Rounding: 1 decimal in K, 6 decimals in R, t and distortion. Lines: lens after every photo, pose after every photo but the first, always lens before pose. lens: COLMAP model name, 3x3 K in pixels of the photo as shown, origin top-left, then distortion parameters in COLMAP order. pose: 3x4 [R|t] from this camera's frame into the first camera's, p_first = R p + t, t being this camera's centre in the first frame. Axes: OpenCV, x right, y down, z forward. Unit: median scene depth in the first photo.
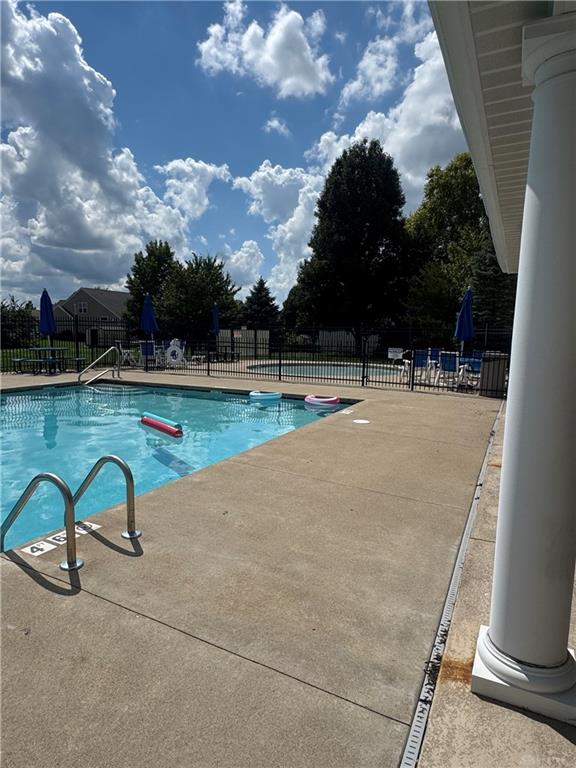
lens RADIAL K [[490.0, 0, 288.2], [0, 490.0, 387.2], [0, 0, 1]] dist [-0.004600, -0.005783]
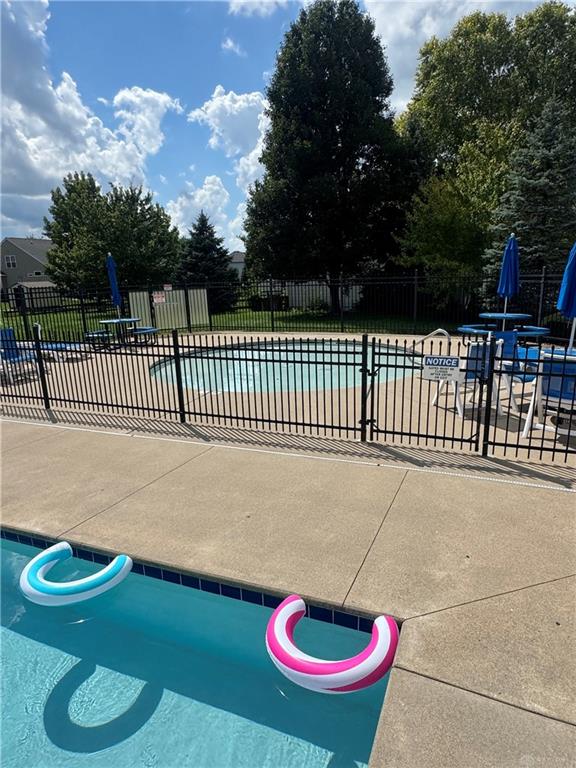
lens RADIAL K [[490.0, 0, 290.4], [0, 490.0, 387.1], [0, 0, 1]] dist [-0.004600, -0.005783]
pose [[0.996750, -0.064439, 0.048349, 0.017928], [0.058279, 0.991123, 0.119498, -0.027293], [-0.055620, -0.116292, 0.991657, 0.148459]]
